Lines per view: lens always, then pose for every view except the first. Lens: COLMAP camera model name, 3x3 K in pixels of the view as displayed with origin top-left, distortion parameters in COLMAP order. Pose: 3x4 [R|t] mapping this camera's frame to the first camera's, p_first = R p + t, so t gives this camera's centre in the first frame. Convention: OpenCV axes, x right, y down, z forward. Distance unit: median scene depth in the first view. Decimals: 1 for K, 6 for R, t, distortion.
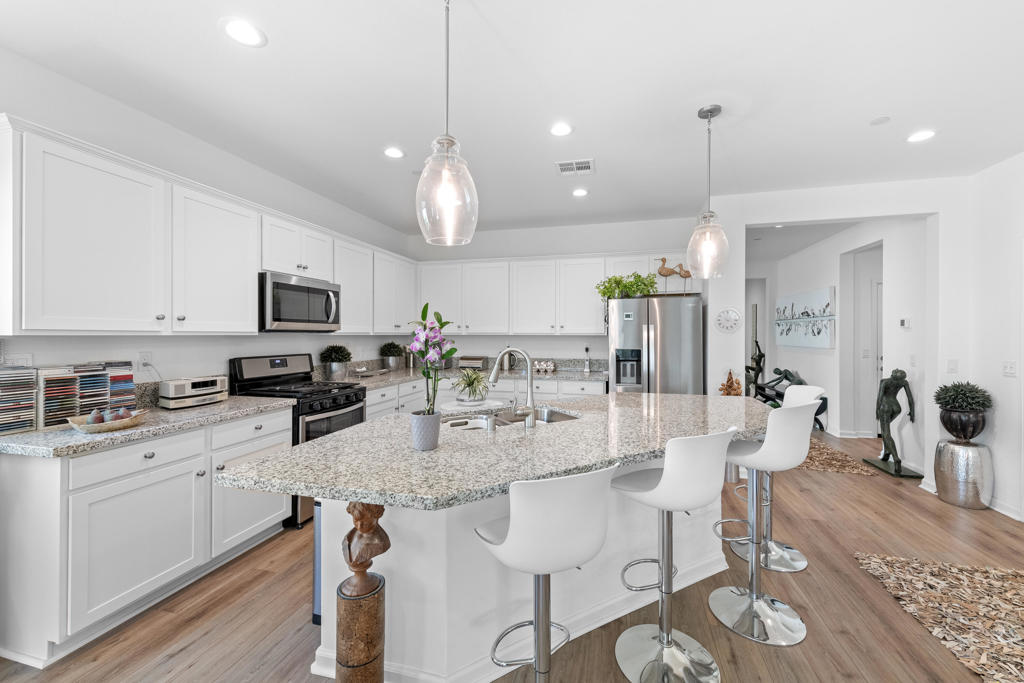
lens RADIAL K [[407.1, 0, 514.8], [0, 407.1, 332.8], [0, 0, 1]] dist [0.016106, -0.002678]
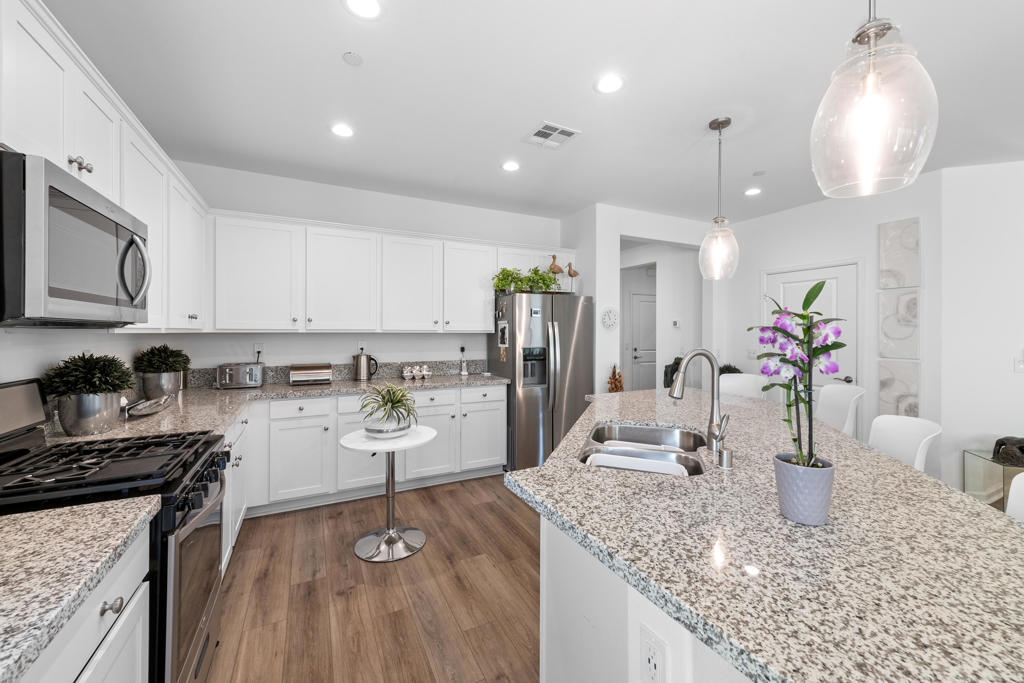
lens RADIAL K [[407.1, 0, 519.6], [0, 407.1, 333.7], [0, 0, 1]] dist [0.016106, -0.002678]
pose [[0.745201, -0.002743, 0.666834, -0.374761], [-0.003721, 0.999959, 0.008270, 0.000503], [-0.666830, -0.008644, 0.745160, 0.326693]]
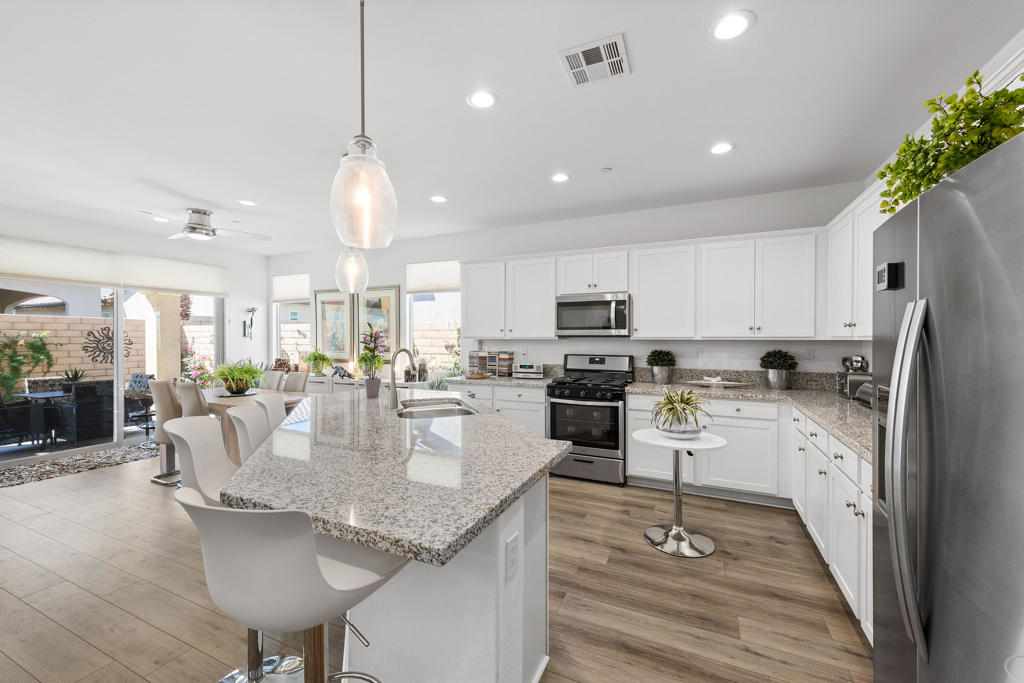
lens RADIAL K [[407.1, 0, 511.6], [0, 407.1, 339.5], [0, 0, 1]] dist [0.016106, -0.002678]
pose [[-0.182265, 0.000916, -0.983249, 0.616626], [0.001382, 0.999999, 0.000675, 0.003824], [0.983248, -0.001236, -0.182266, 0.790287]]
